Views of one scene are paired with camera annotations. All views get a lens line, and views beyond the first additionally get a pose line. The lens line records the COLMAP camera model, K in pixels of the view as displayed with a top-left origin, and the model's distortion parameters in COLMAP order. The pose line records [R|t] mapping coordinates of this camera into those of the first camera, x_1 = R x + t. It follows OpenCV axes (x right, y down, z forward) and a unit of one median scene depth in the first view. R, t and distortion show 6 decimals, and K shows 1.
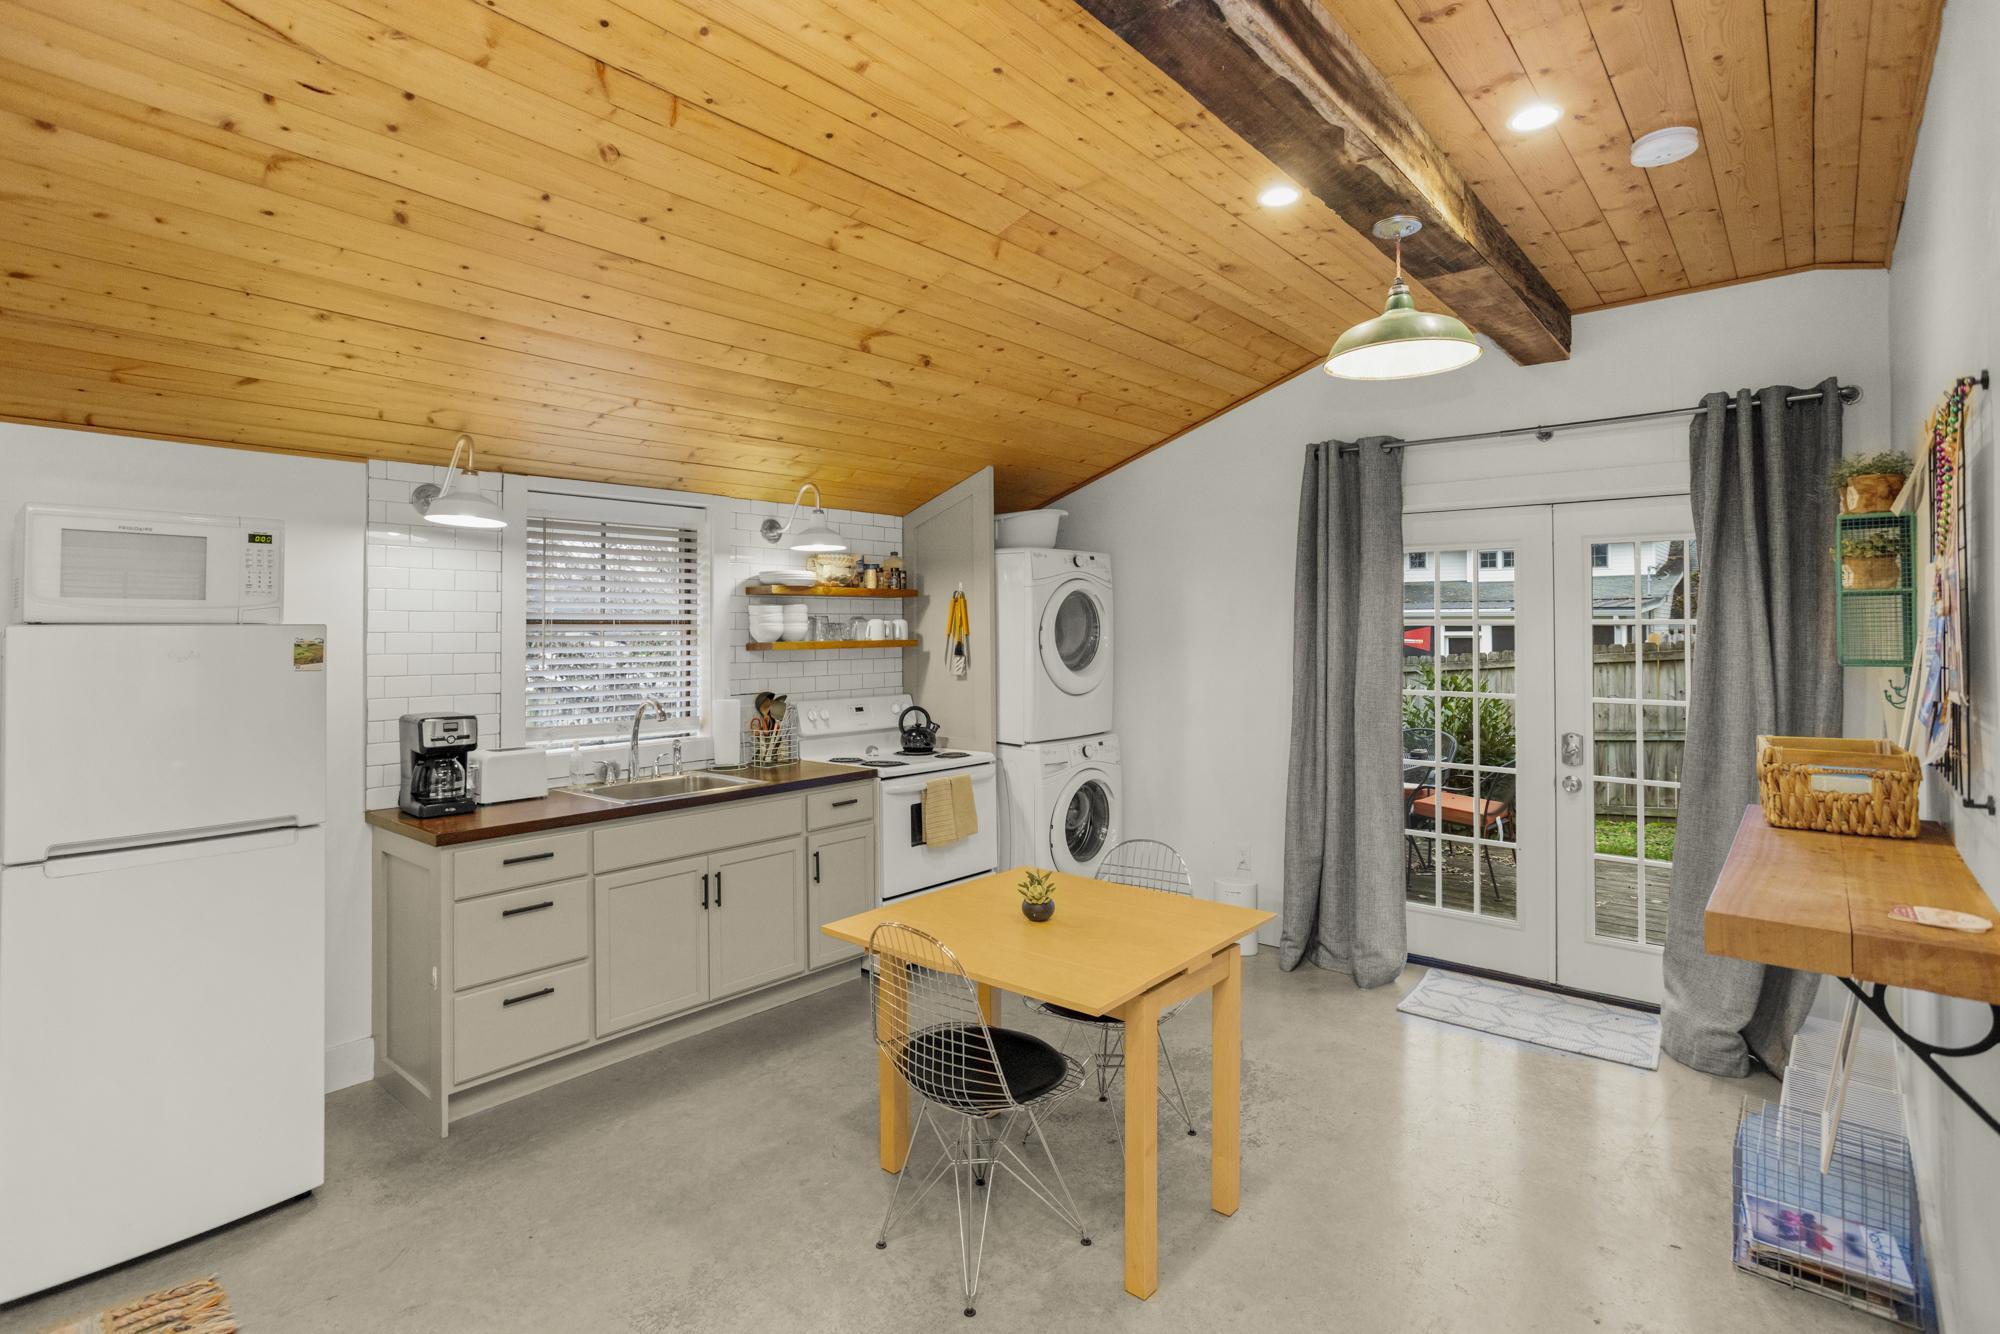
lens RADIAL K [[982.6, 0, 1005.9], [0, 982.6, 591.8], [0, 0, 1]] dist [-0.002317, -0.000040]
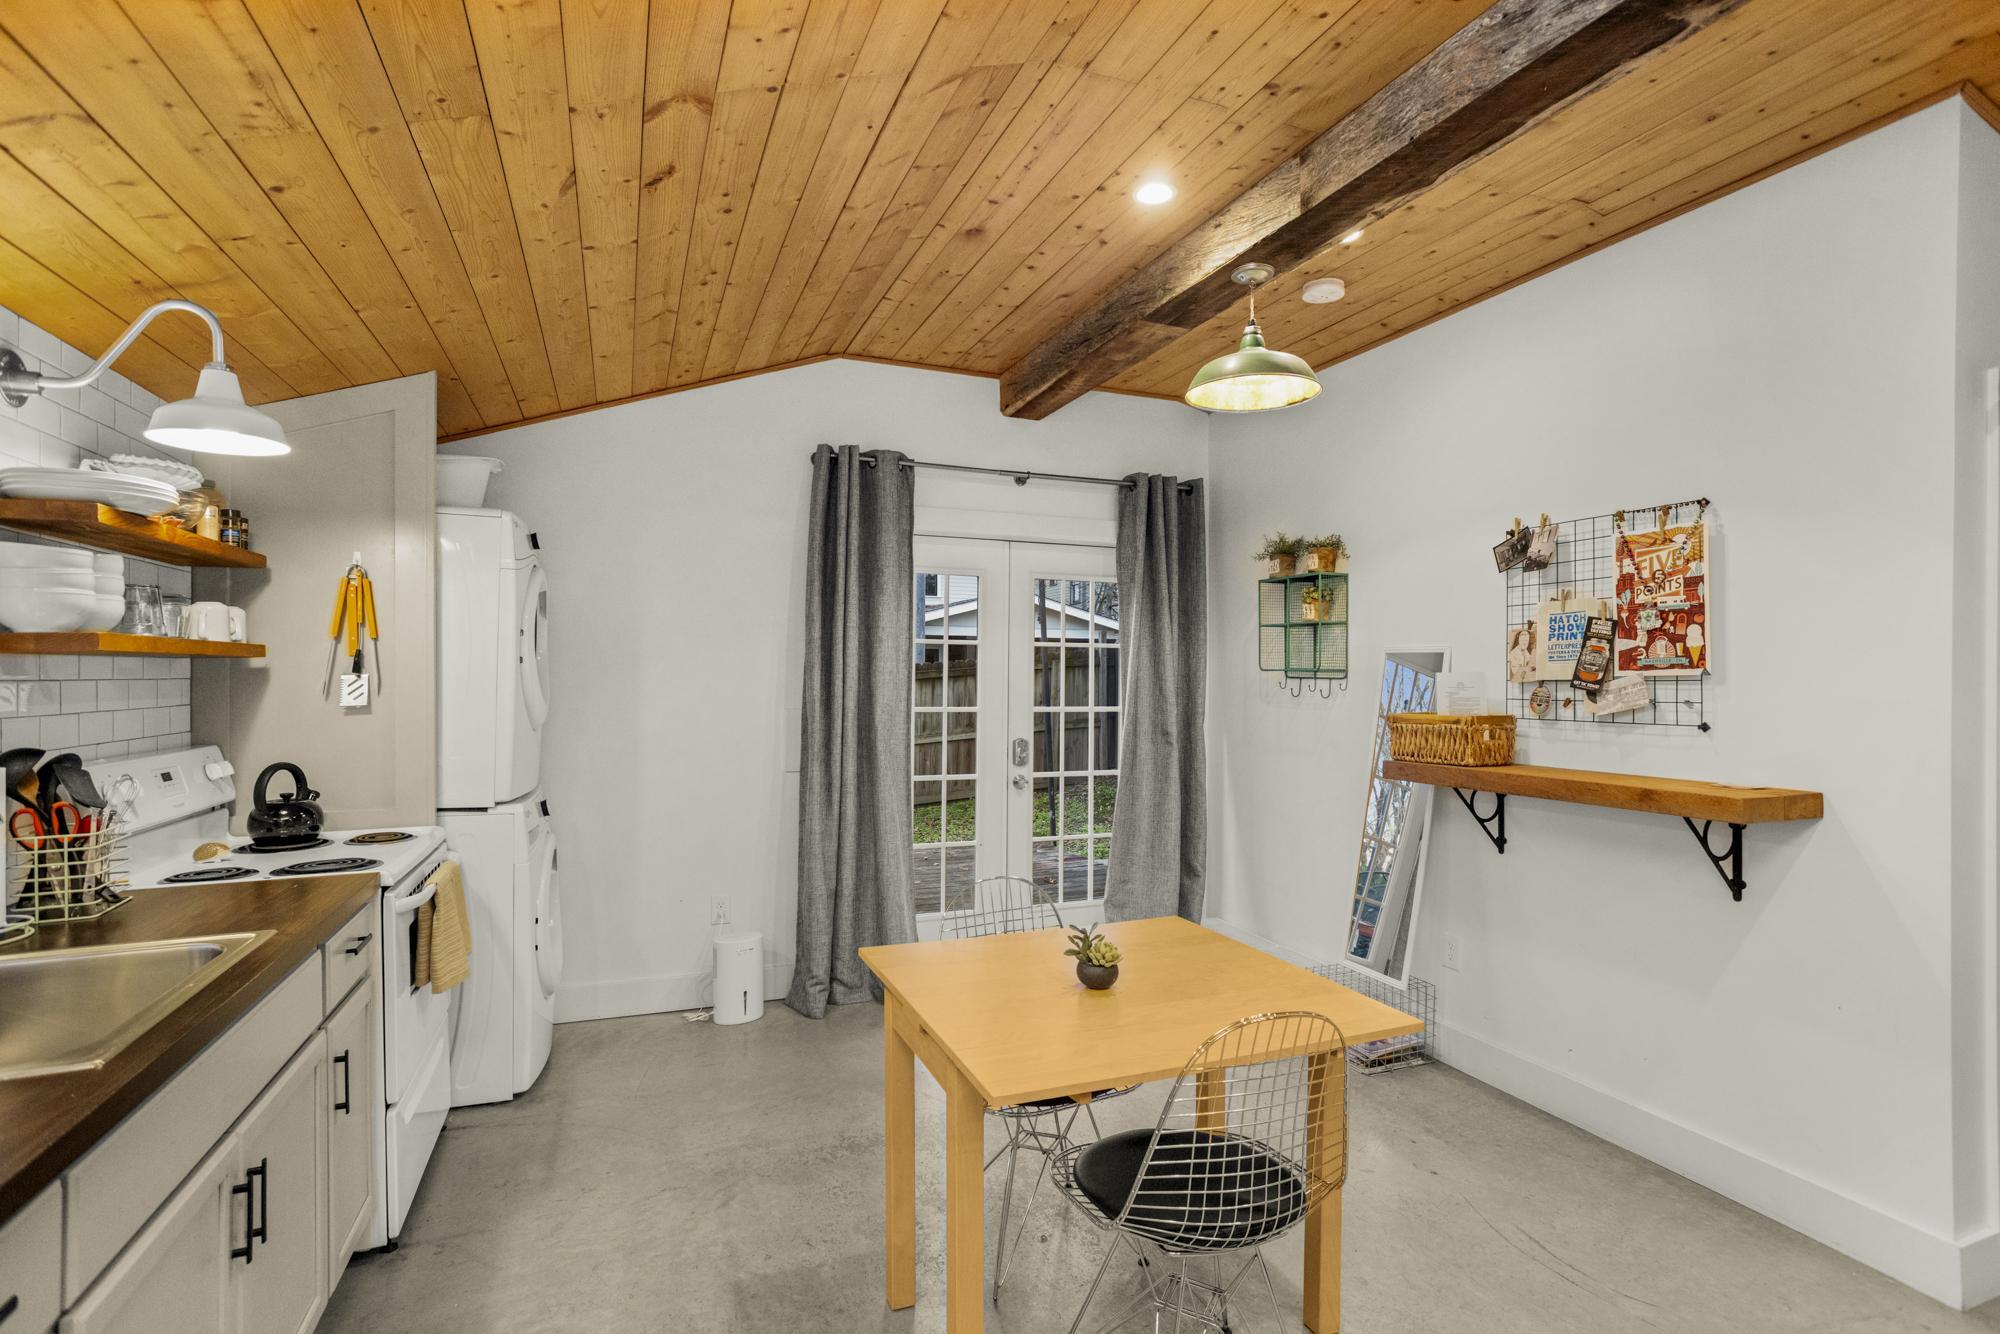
lens RADIAL K [[970.4, 0, 999.9], [0, 970.4, 676.3], [0, 0, 1]] dist [-0.004059, 0.000031]
pose [[0.480085, 0.005292, 0.877206, -0.430793], [-0.040129, 0.999067, 0.015935, 0.048364], [-0.876304, -0.042851, 0.479850, 0.437593]]
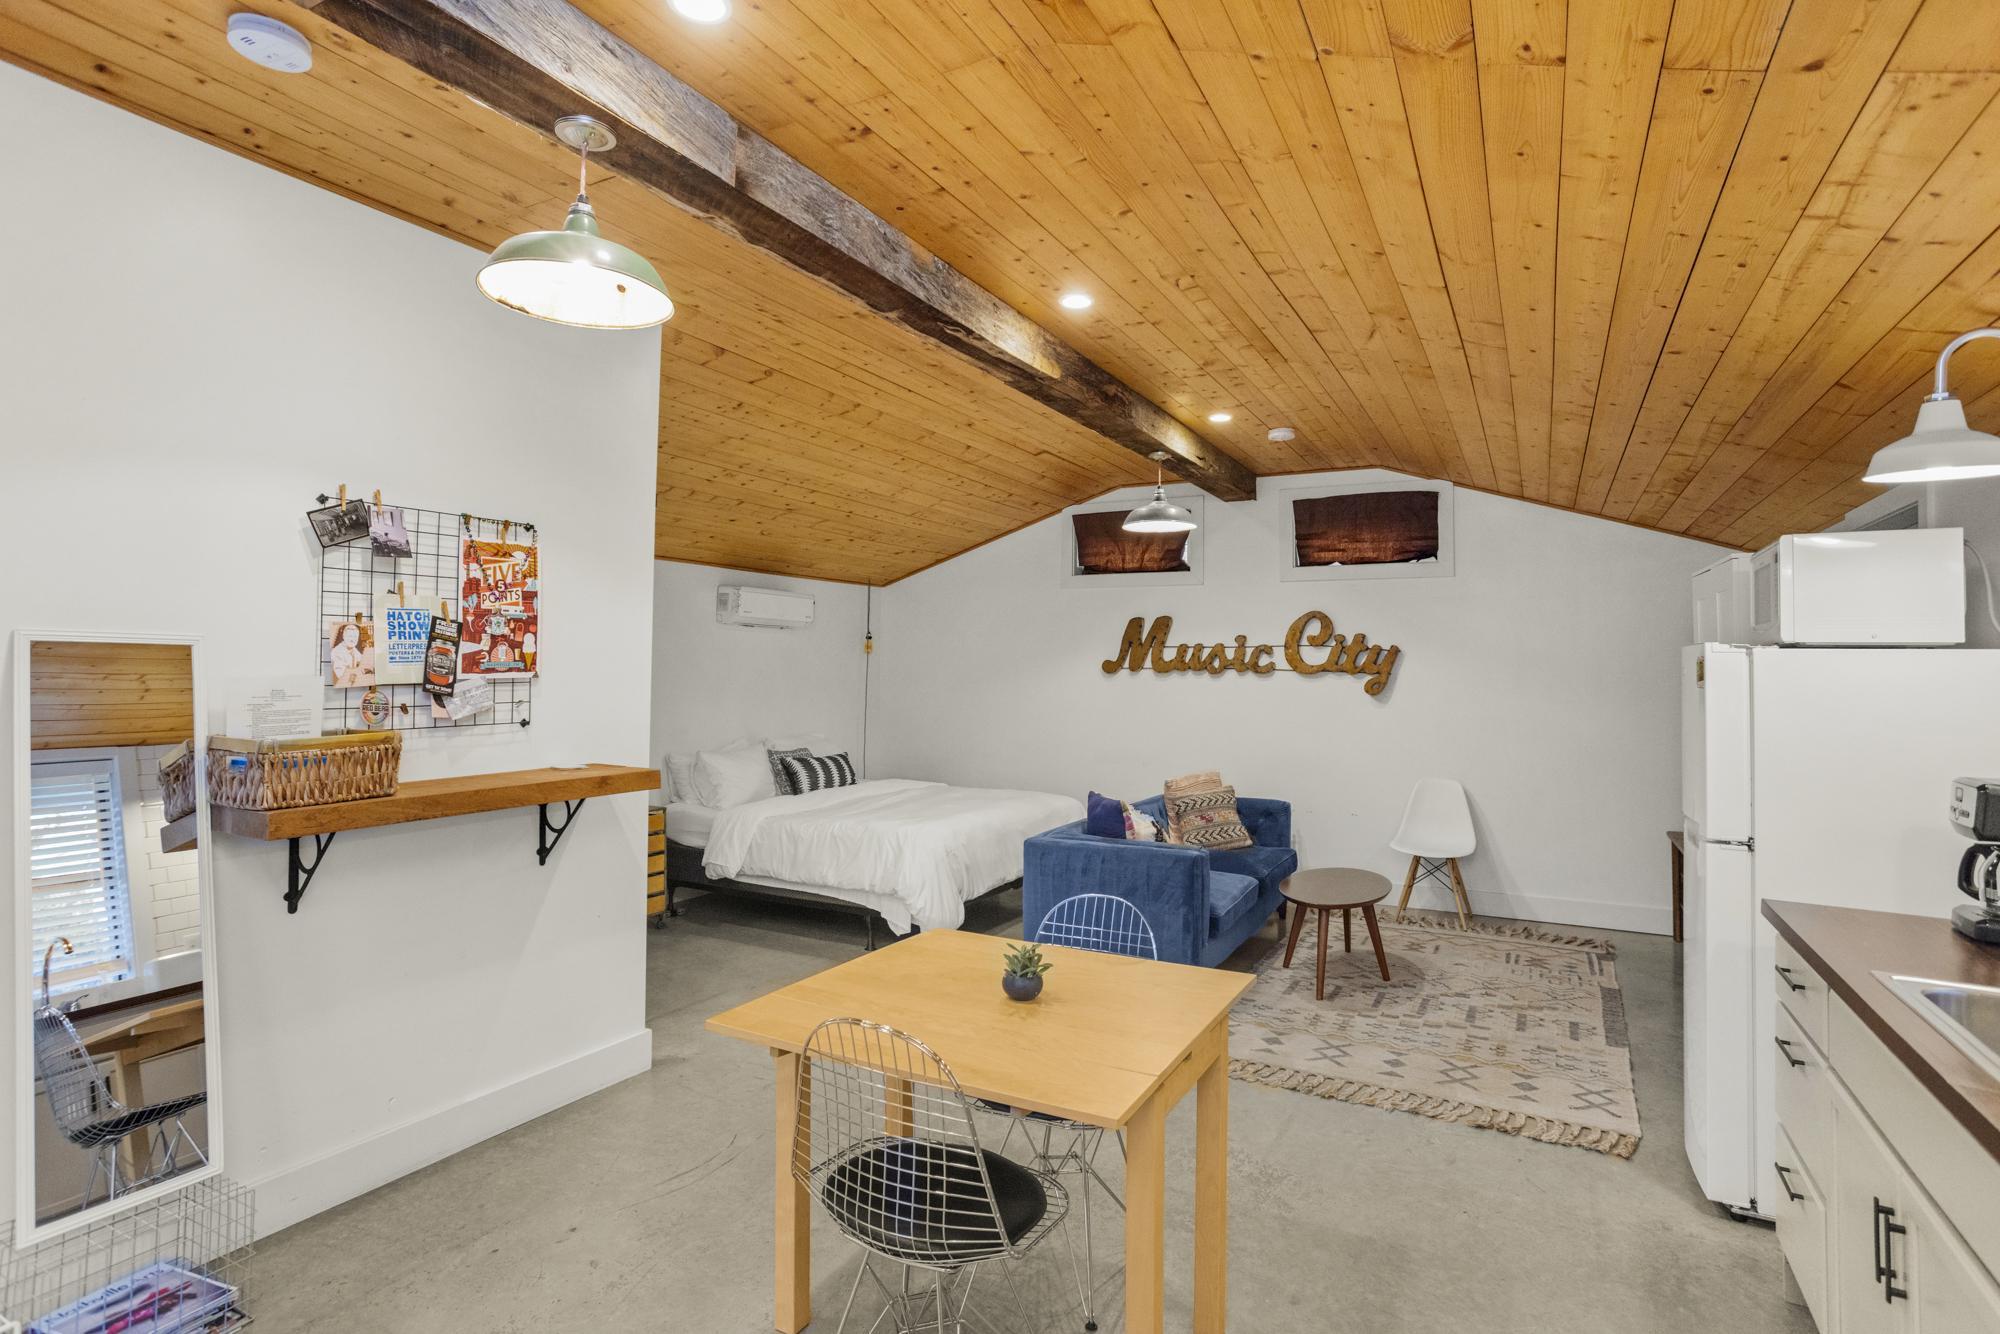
lens RADIAL K [[1017.9, 0, 1002.0], [0, 1017.9, 629.7], [0, 0, 1]] dist [-0.027367, 0.000023]
pose [[-0.980424, -0.012824, -0.196482, 0.140328], [0.001616, 0.997319, -0.073154, 0.059436], [0.196894, -0.072039, -0.977775, 1.146606]]
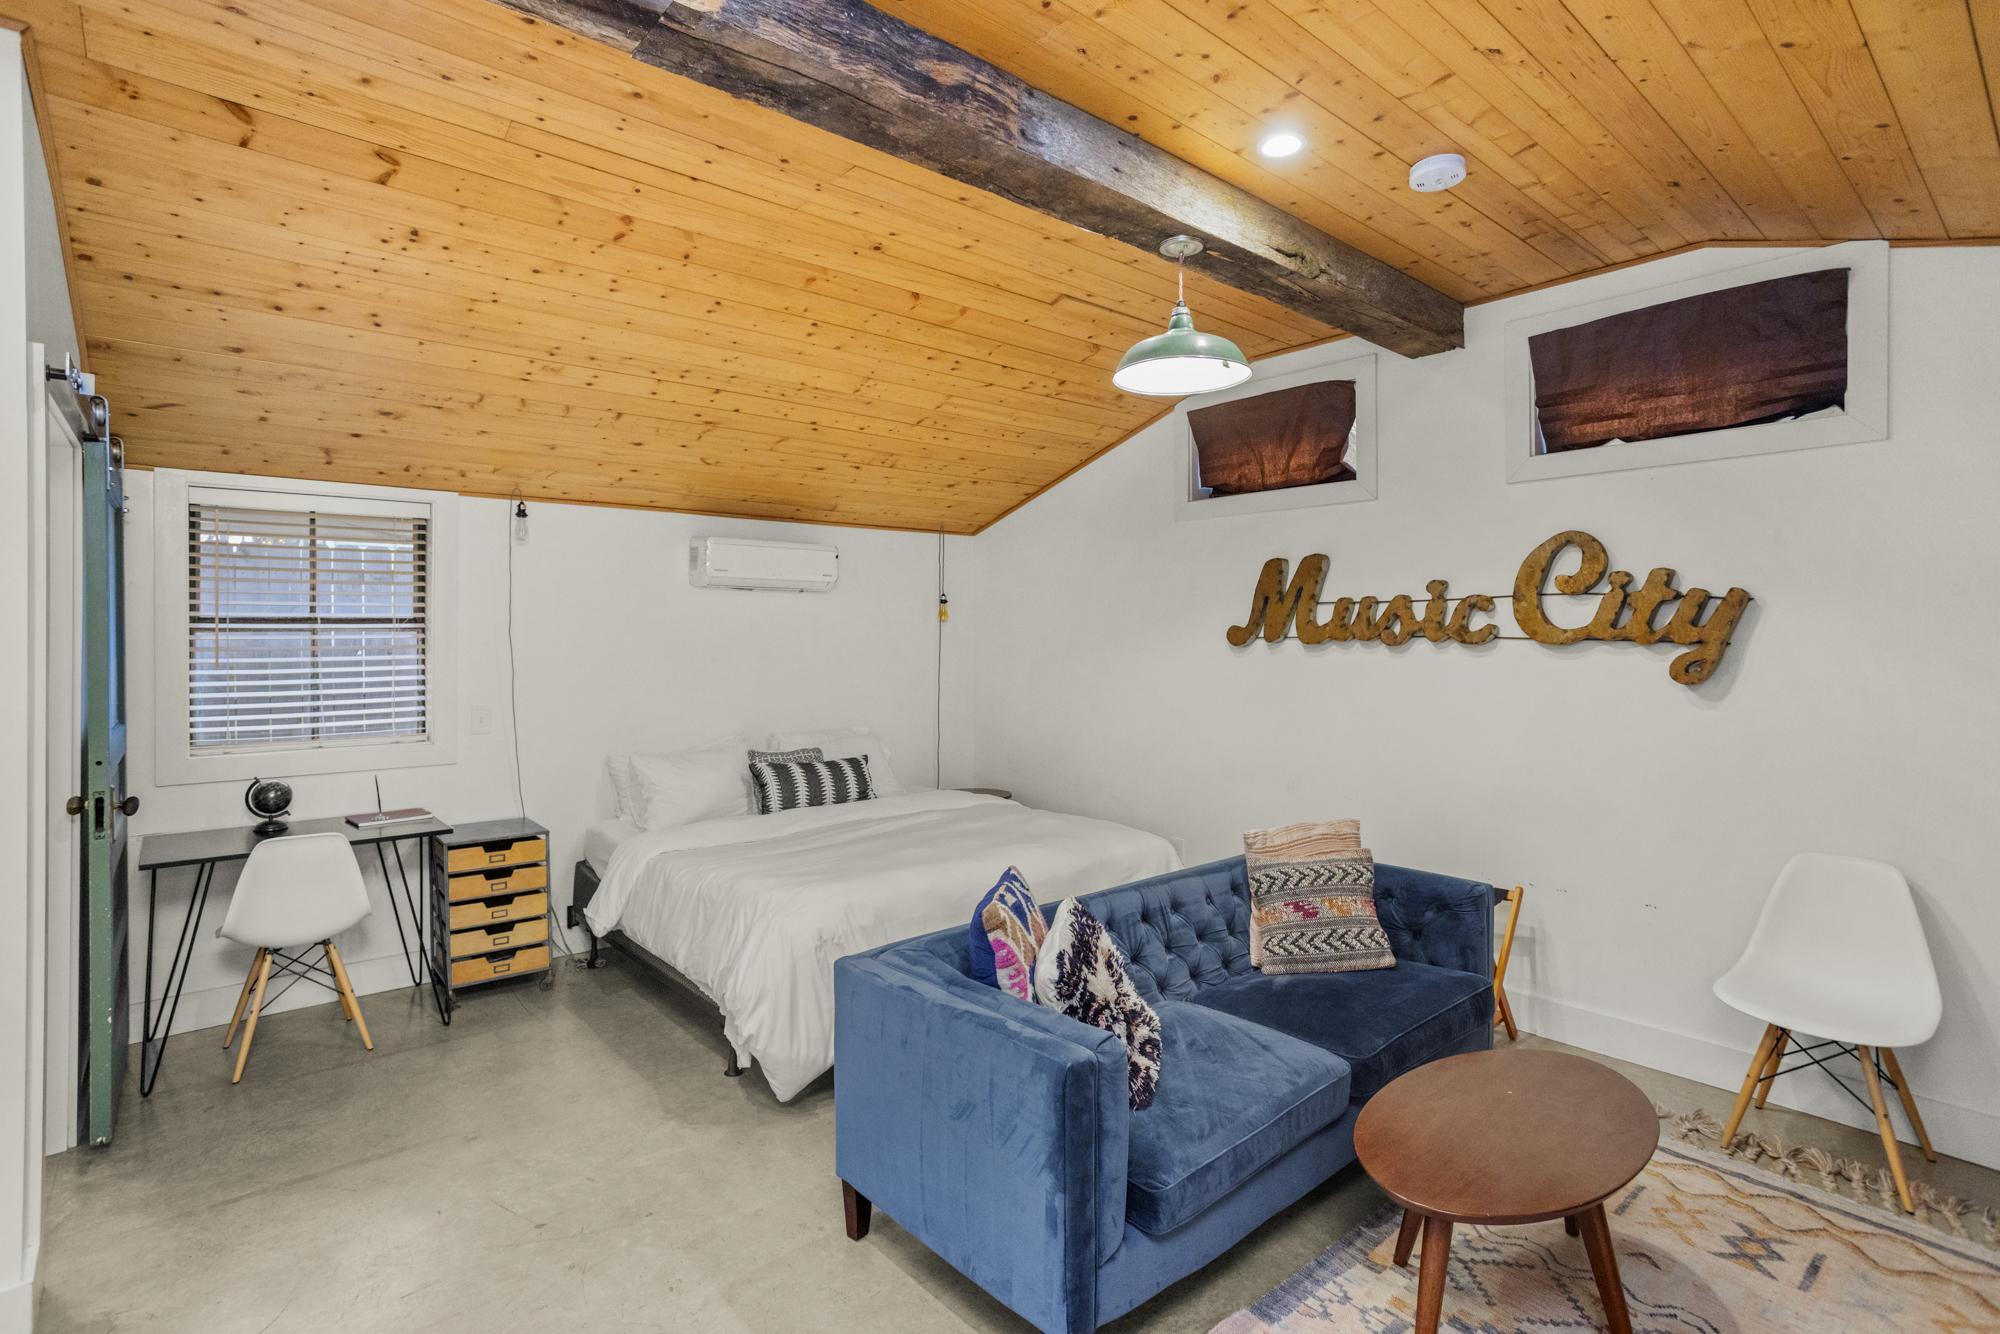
lens RADIAL K [[969.3, 0, 993.6], [0, 969.3, 637.9], [0, 0, 1]] dist [-0.037380, 0.027438]
pose [[-0.984623, 0.006342, 0.174578, -0.286464], [0.000270, 0.999395, -0.034784, 0.036976], [-0.174693, -0.034202, -0.984029, 0.614271]]
